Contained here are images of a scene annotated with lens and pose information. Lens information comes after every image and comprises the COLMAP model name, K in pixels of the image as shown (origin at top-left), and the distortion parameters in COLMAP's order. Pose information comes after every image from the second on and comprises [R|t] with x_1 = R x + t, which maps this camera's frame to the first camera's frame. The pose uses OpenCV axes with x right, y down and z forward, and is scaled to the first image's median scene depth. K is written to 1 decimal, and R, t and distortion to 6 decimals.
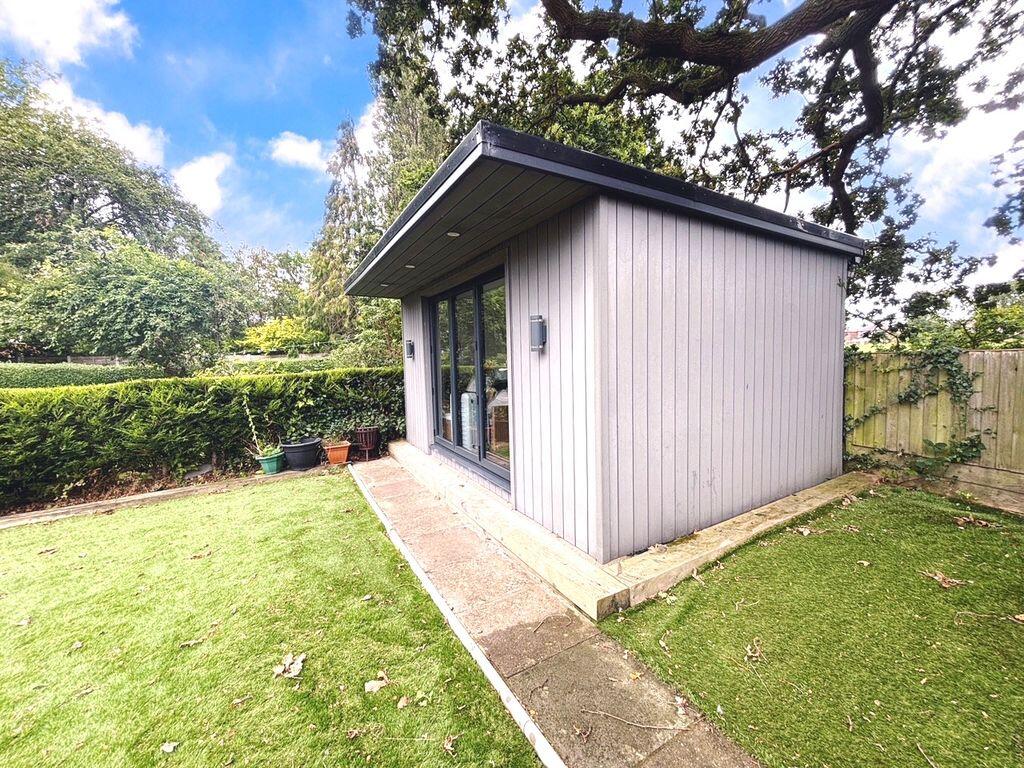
lens RADIAL K [[413.1, 0, 511.8], [0, 413.1, 385.5], [0, 0, 1]] dist [-0.001392, -0.000037]
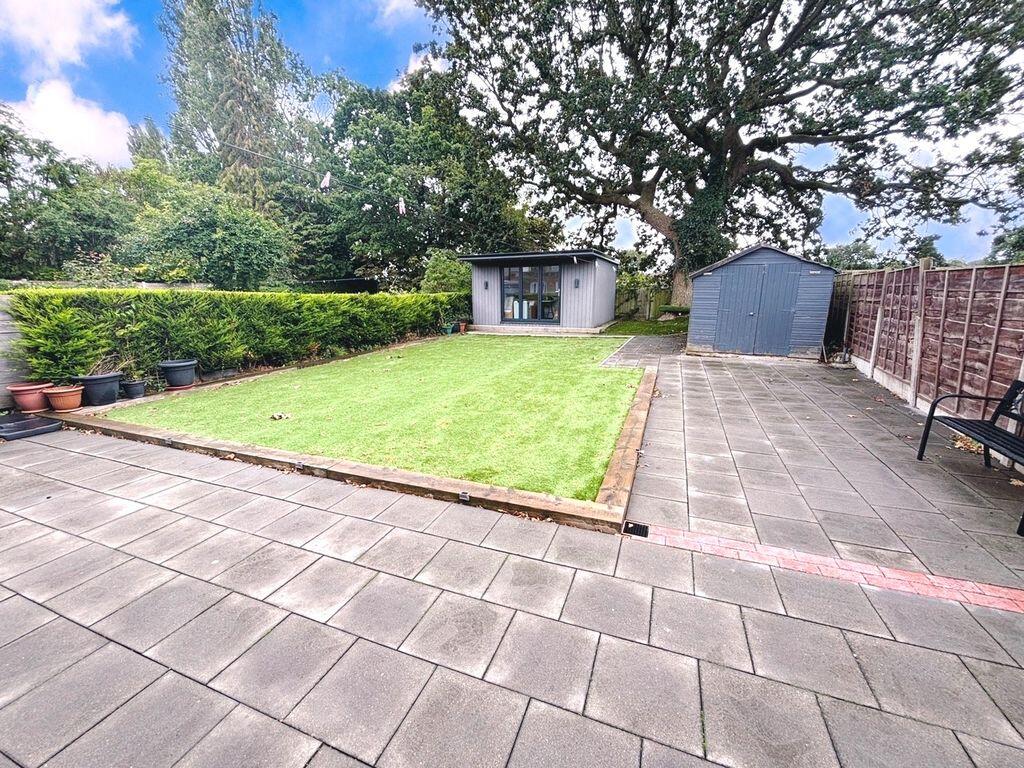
lens RADIAL K [[413.1, 0, 513.5], [0, 413.1, 380.2], [0, 0, 1]] dist [-0.001392, -0.000037]
pose [[0.810680, -0.106403, 0.575740, -2.477317], [0.031180, 0.989798, 0.139022, 0.211933], [-0.584659, -0.094751, 0.805727, -1.798104]]
